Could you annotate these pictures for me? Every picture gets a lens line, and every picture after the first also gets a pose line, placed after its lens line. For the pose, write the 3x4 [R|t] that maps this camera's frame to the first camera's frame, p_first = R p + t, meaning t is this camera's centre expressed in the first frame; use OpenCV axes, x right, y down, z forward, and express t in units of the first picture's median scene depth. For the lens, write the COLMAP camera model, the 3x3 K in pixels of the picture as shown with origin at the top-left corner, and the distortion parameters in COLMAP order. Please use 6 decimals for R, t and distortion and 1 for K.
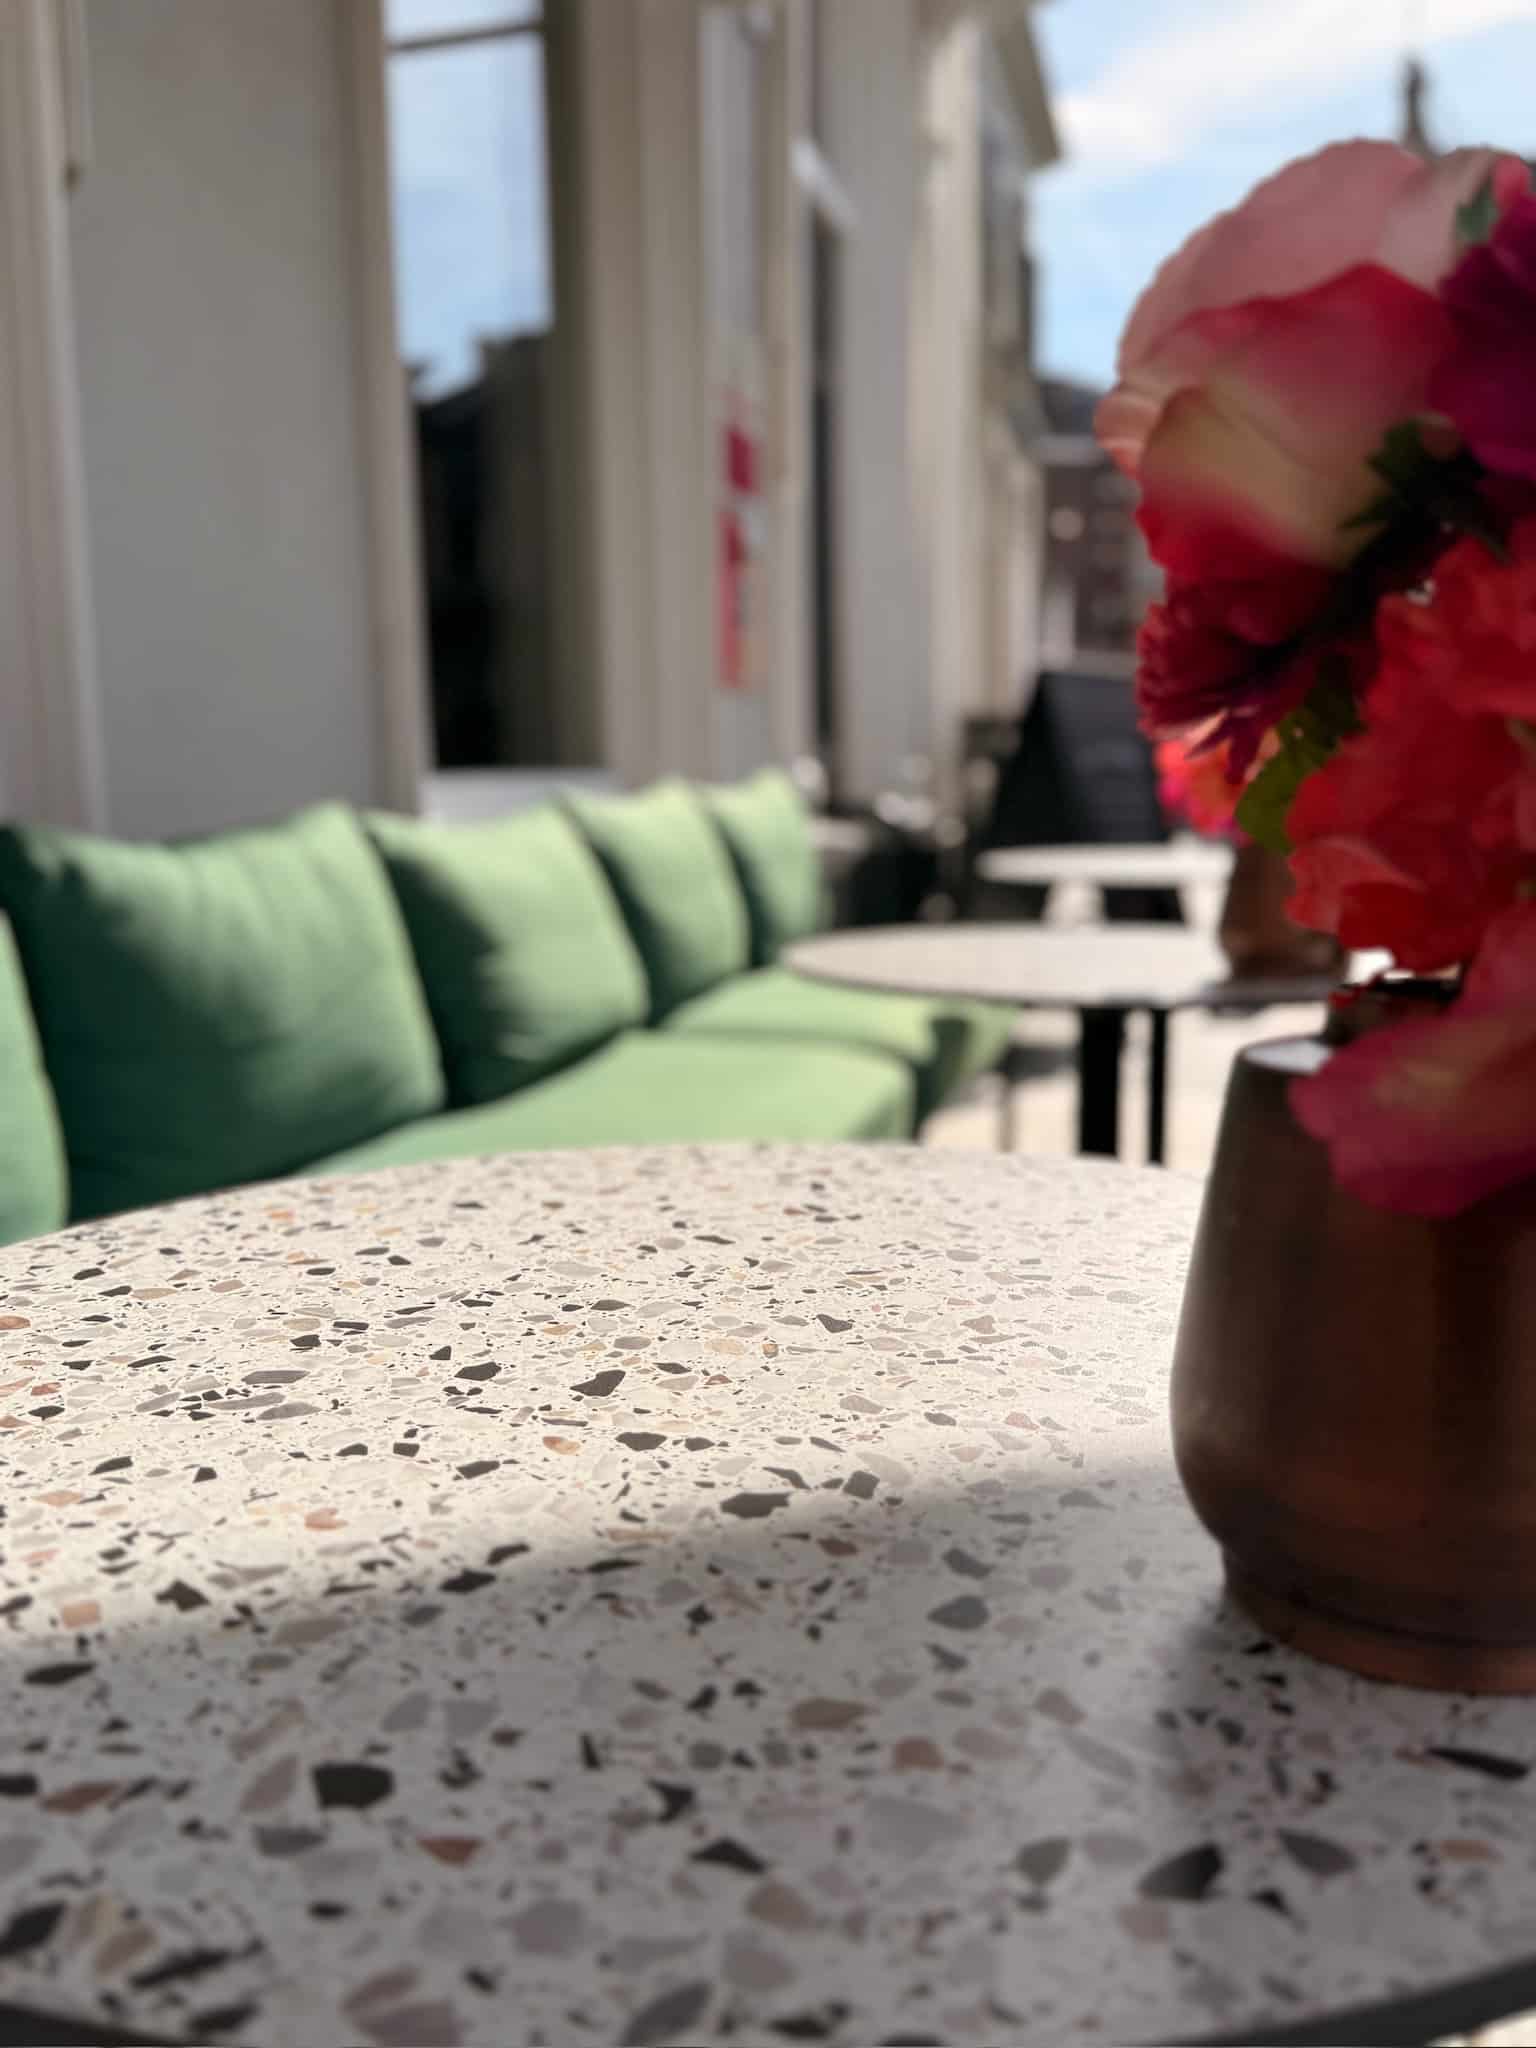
lens RADIAL K [[1672.9, 0, 766.5], [0, 1672.9, 1025.3], [0, 0, 1]] dist [0.008724, 0.004570]
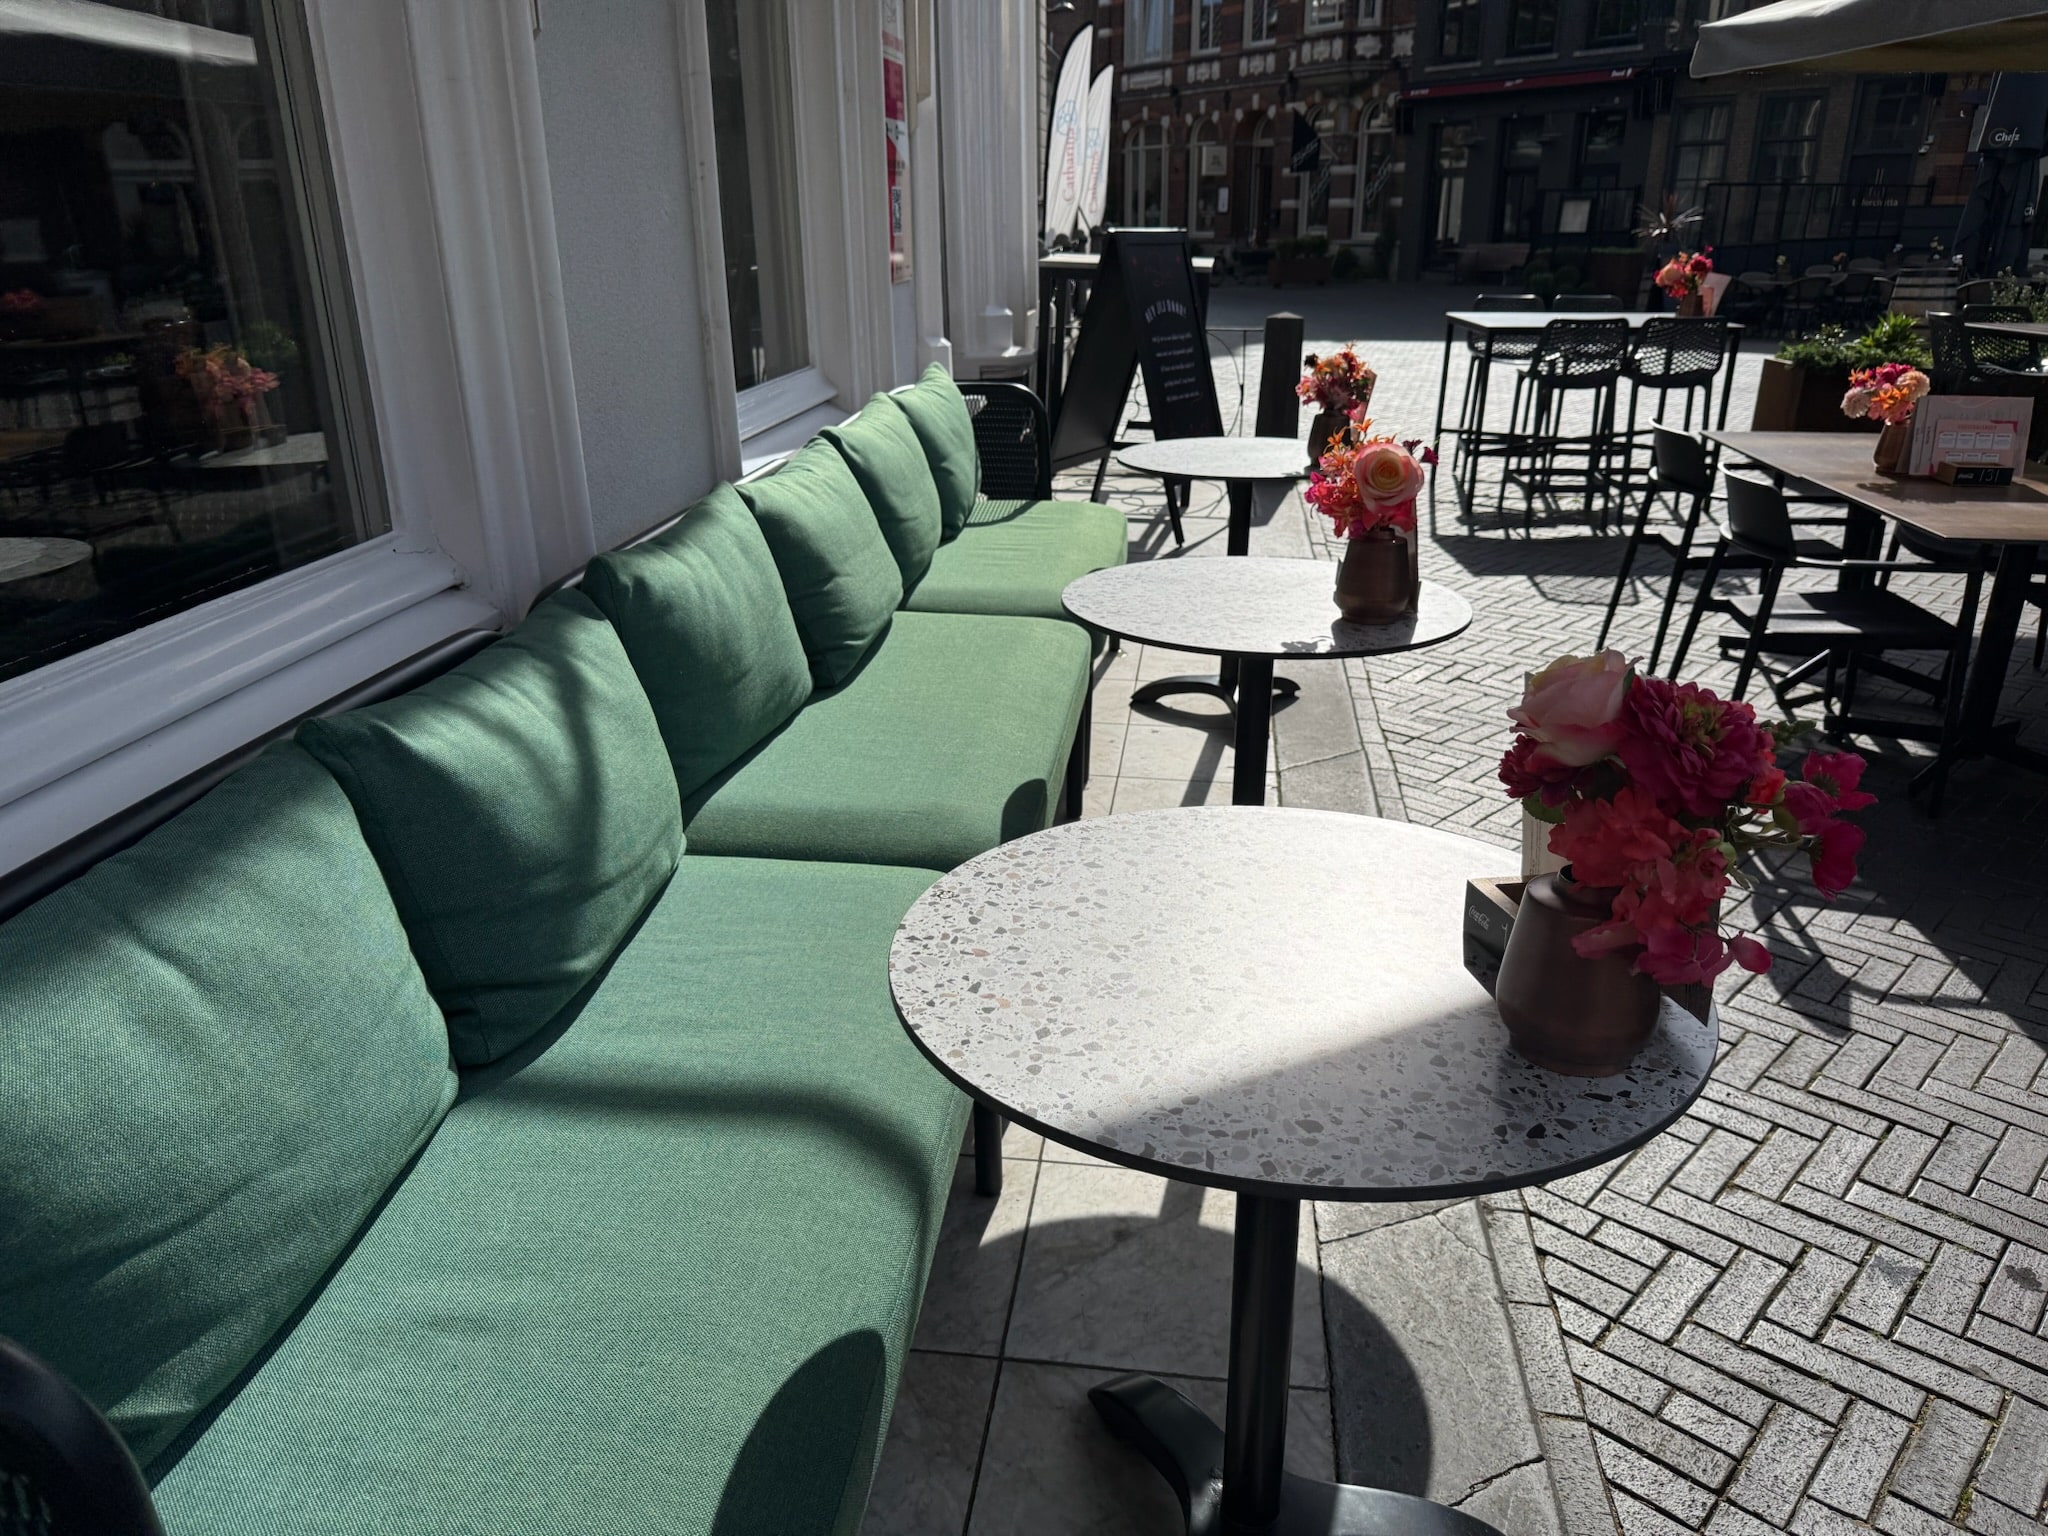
lens RADIAL K [[1410.7, 0, 1025.3], [0, 1410.7, 771.8], [0, 0, 1]] dist [-0.002165, -0.000320]
pose [[0.991053, -0.034195, 0.129014, -0.235322], [0.008053, 0.980181, 0.197940, -0.172088], [-0.133226, -0.195130, 0.971687, -0.329705]]
